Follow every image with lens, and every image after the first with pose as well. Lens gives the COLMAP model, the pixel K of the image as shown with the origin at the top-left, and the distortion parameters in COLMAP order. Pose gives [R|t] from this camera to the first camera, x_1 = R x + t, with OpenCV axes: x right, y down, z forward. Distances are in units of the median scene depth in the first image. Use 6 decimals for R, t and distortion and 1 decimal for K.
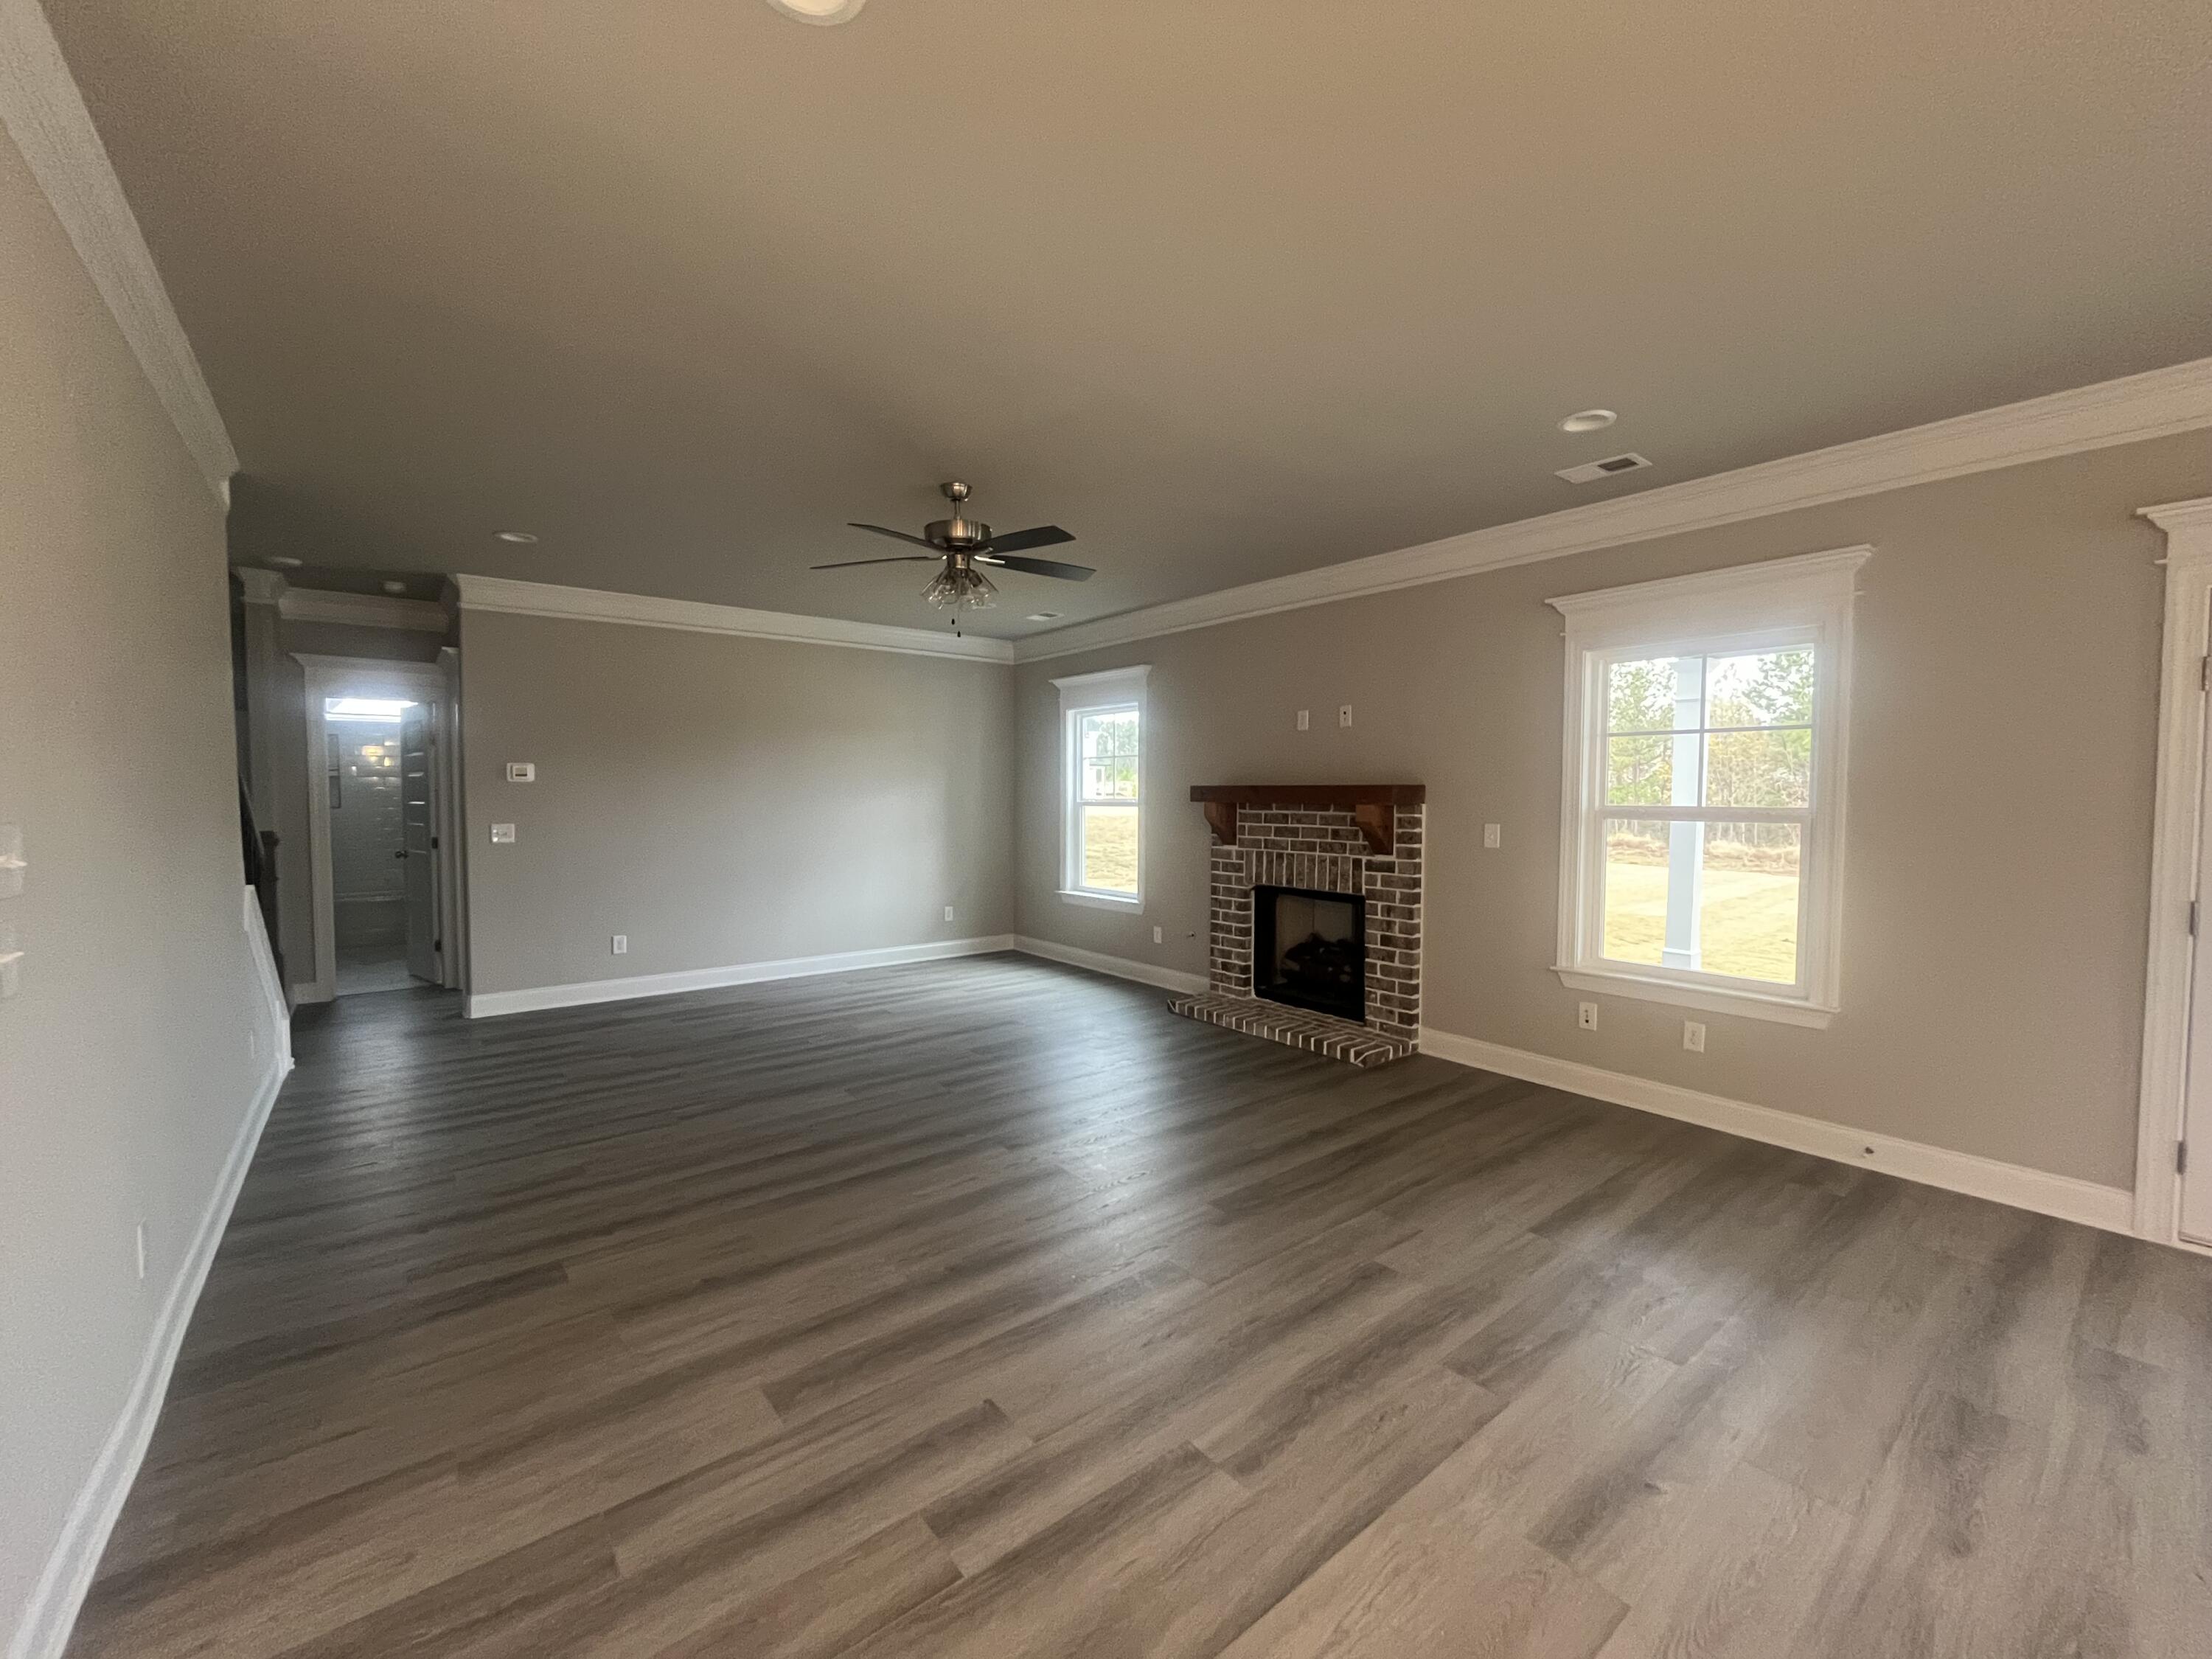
lens RADIAL K [[892.9, 0, 1106.7], [0, 892.9, 829.5], [0, 0, 1]] dist [-0.003062, -0.000247]
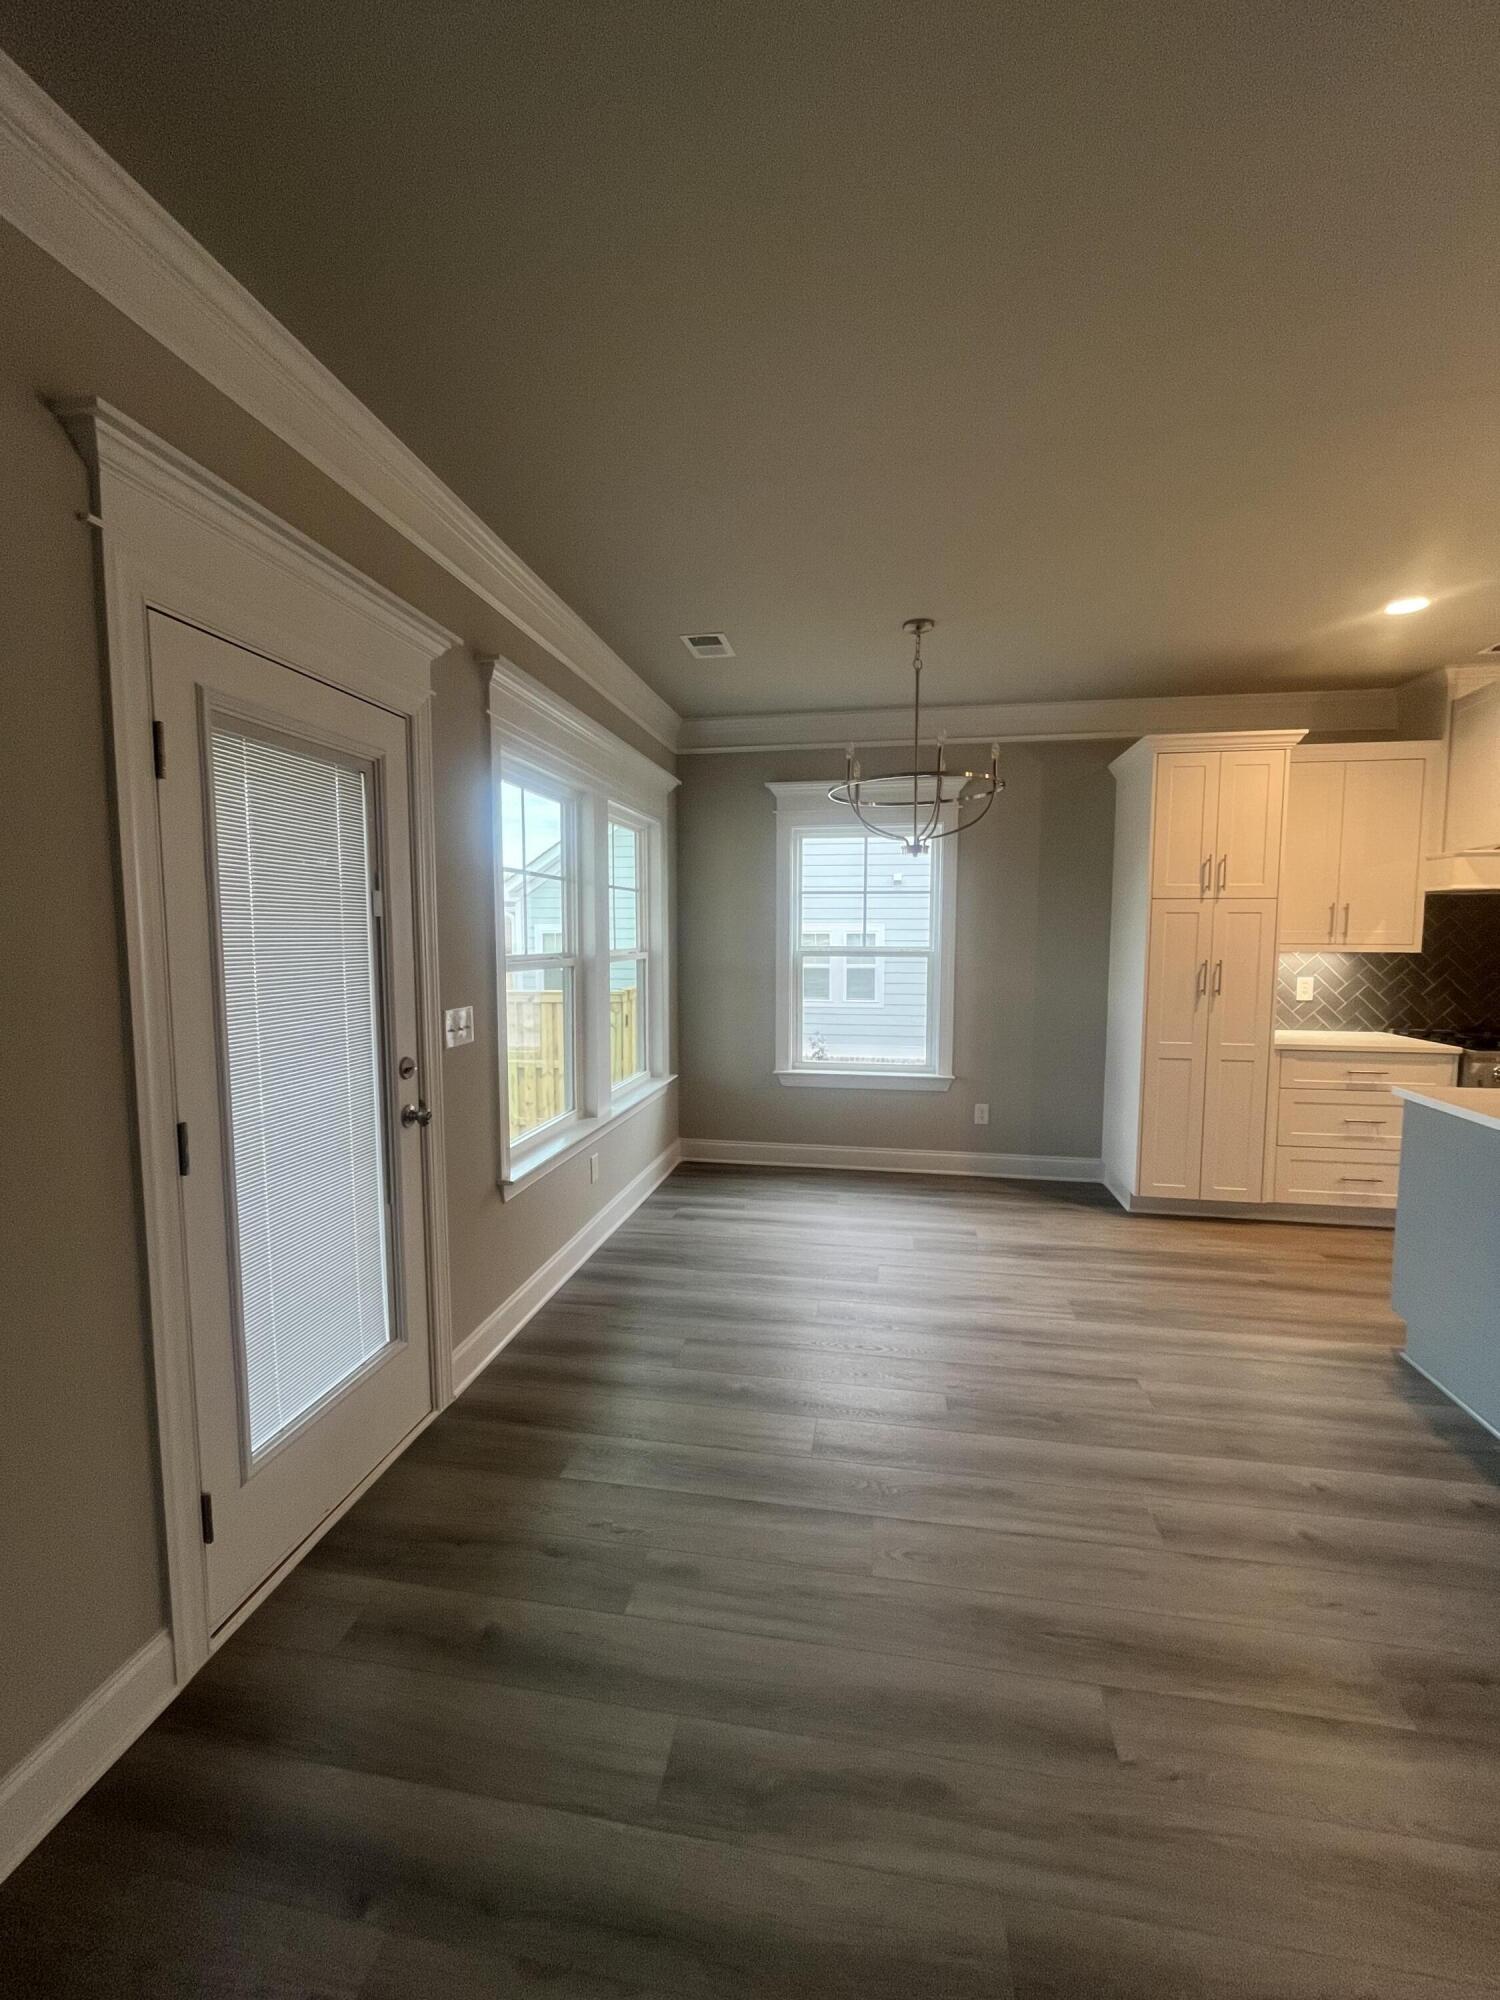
lens RADIAL K [[807.3, 0, 755.0], [0, 807.3, 999.6], [0, 0, 1]] dist [-0.003062, -0.000247]
pose [[-0.665683, -0.064036, 0.743482, 0.652131], [0.029728, 0.993245, 0.112165, -0.049075], [-0.745642, 0.096769, -0.659283, 1.232185]]
